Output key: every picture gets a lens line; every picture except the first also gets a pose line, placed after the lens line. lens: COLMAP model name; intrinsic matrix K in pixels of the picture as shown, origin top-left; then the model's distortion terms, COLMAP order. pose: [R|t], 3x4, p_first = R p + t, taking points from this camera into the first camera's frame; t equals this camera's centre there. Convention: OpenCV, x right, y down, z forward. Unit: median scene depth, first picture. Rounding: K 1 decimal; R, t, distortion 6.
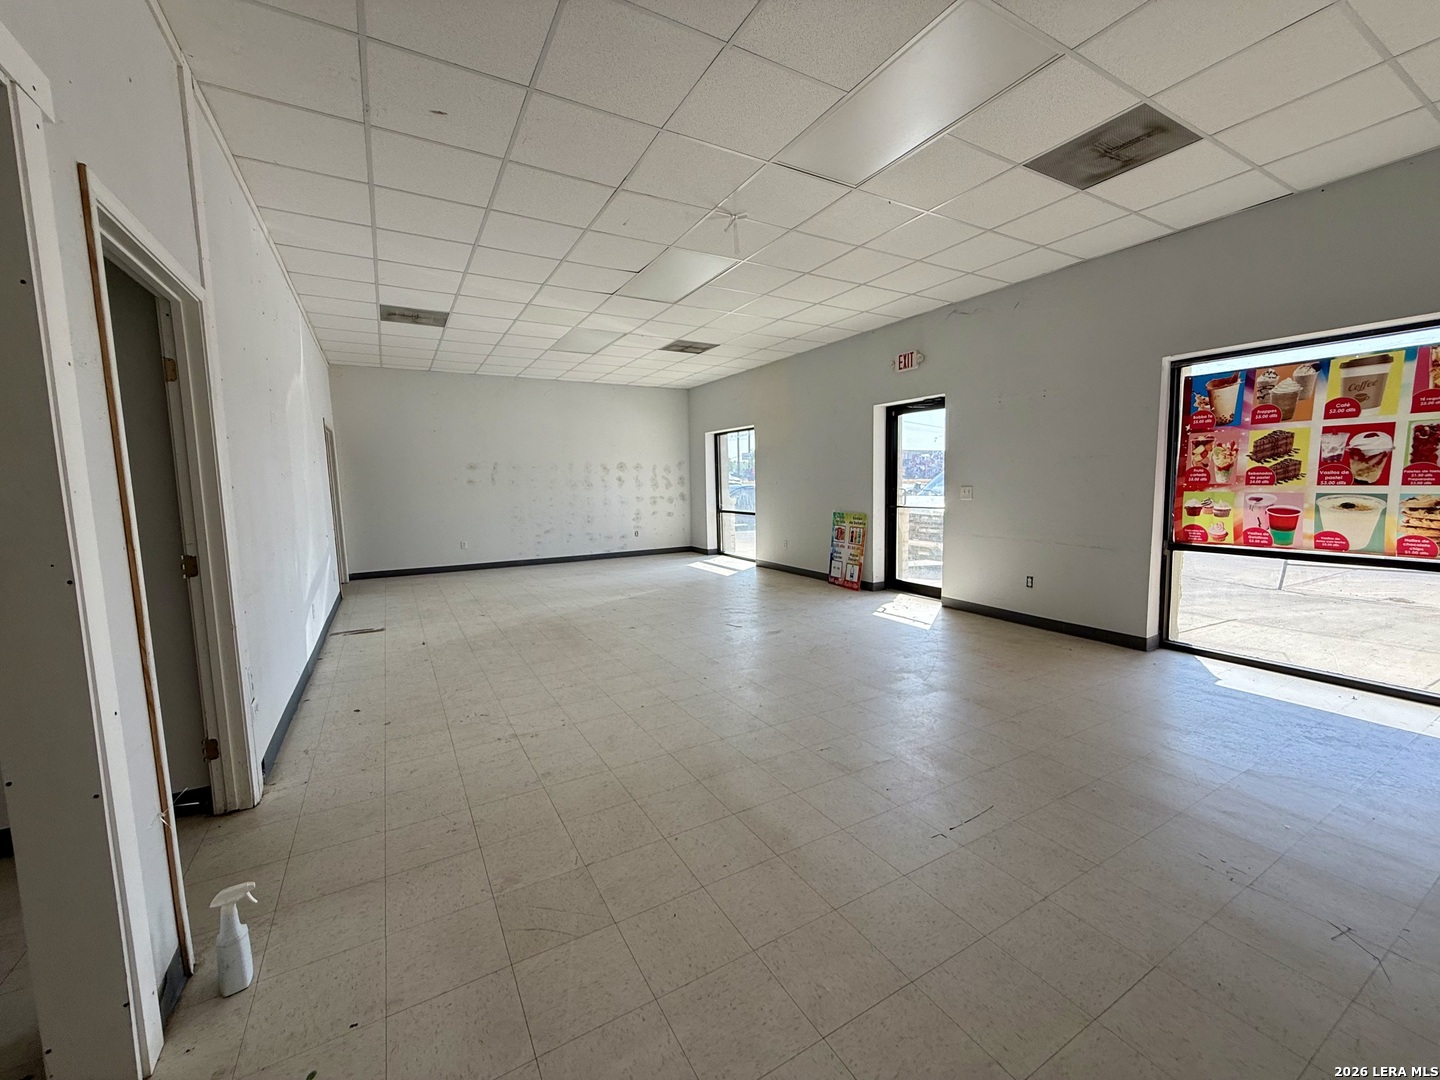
lens RADIAL K [[579.0, 0, 719.8], [0, 579.0, 534.9], [0, 0, 1]] dist [0.004429, -0.001034]
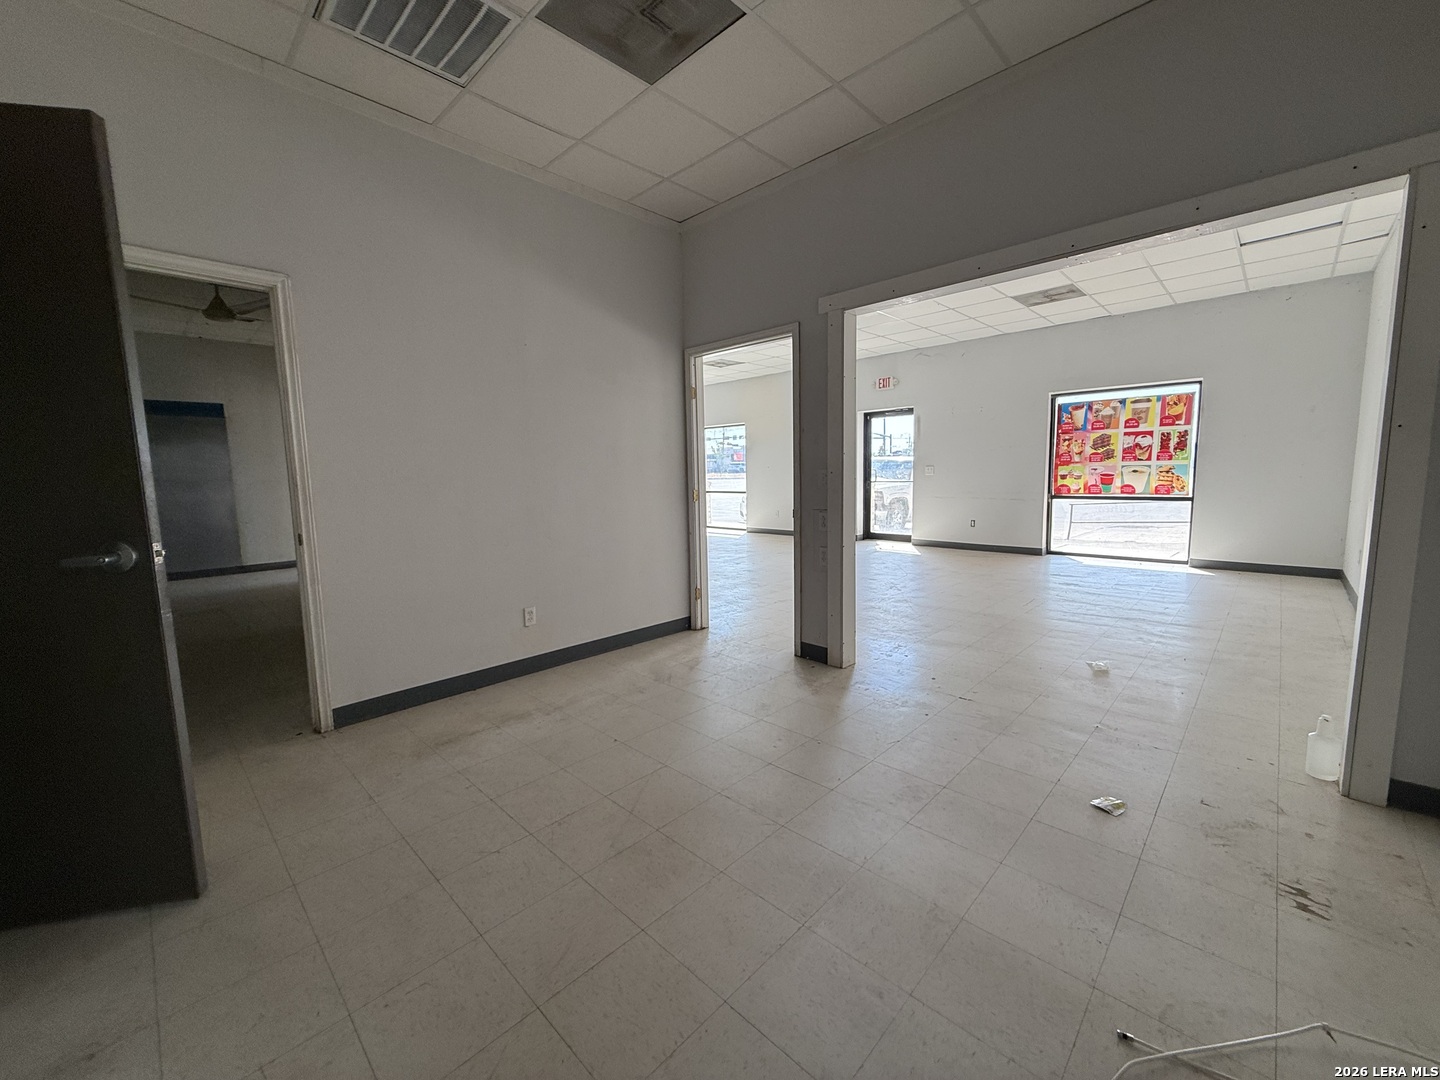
lens RADIAL K [[579.0, 0, 720.9], [0, 579.0, 534.2], [0, 0, 1]] dist [0.004429, -0.001034]
pose [[0.960402, -0.031177, 0.276869, -0.822243], [0.029125, 0.999509, 0.011521, 0.097481], [-0.277092, -0.003001, 0.960839, -0.514535]]
